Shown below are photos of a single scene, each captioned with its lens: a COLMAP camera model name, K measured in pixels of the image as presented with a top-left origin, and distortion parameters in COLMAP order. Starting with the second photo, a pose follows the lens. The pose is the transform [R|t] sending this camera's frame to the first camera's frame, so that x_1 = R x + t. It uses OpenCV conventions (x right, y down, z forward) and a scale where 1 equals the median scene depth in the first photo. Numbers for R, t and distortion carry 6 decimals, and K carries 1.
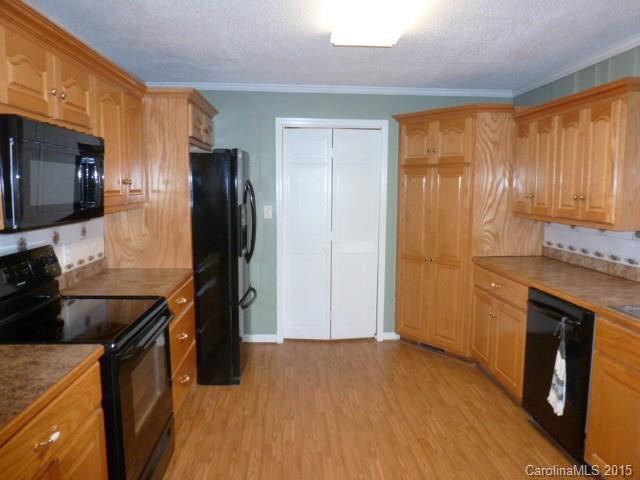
lens RADIAL K [[460.1, 0, 320.6], [0, 460.1, 244.2], [0, 0, 1]] dist [-0.056933, 0.020678]
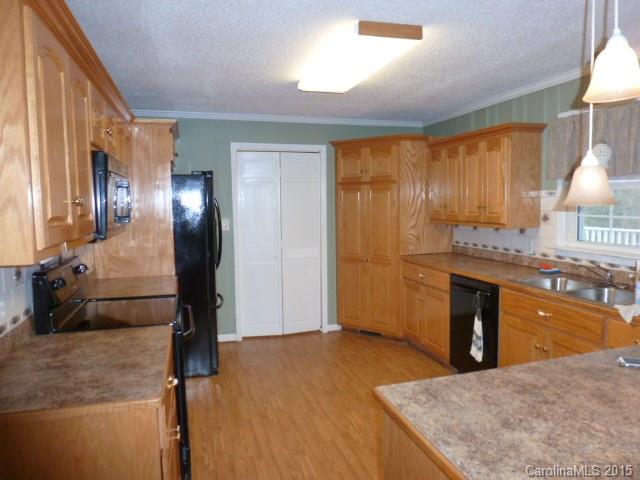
lens RADIAL K [[460.1, 0, 323.8], [0, 460.1, 245.5], [0, 0, 1]] dist [-0.056933, 0.020678]
pose [[0.973625, -0.038857, 0.224820, -0.161745], [0.044934, 0.998748, -0.021972, 0.019234], [-0.223685, 0.031495, 0.974153, -0.184644]]
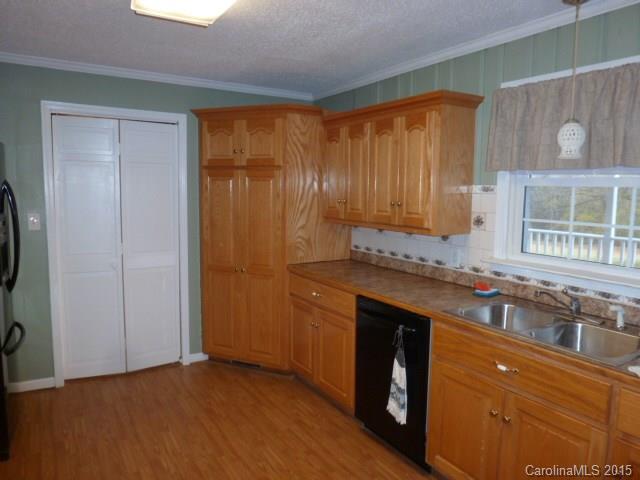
lens RADIAL K [[460.1, 0, 319.9], [0, 460.1, 243.5], [0, 0, 1]] dist [-0.056933, 0.020678]
pose [[0.883243, -0.043318, 0.466910, -0.054364], [0.044264, 0.998980, 0.008947, -0.023004], [-0.466821, 0.012765, 0.884260, 0.126697]]
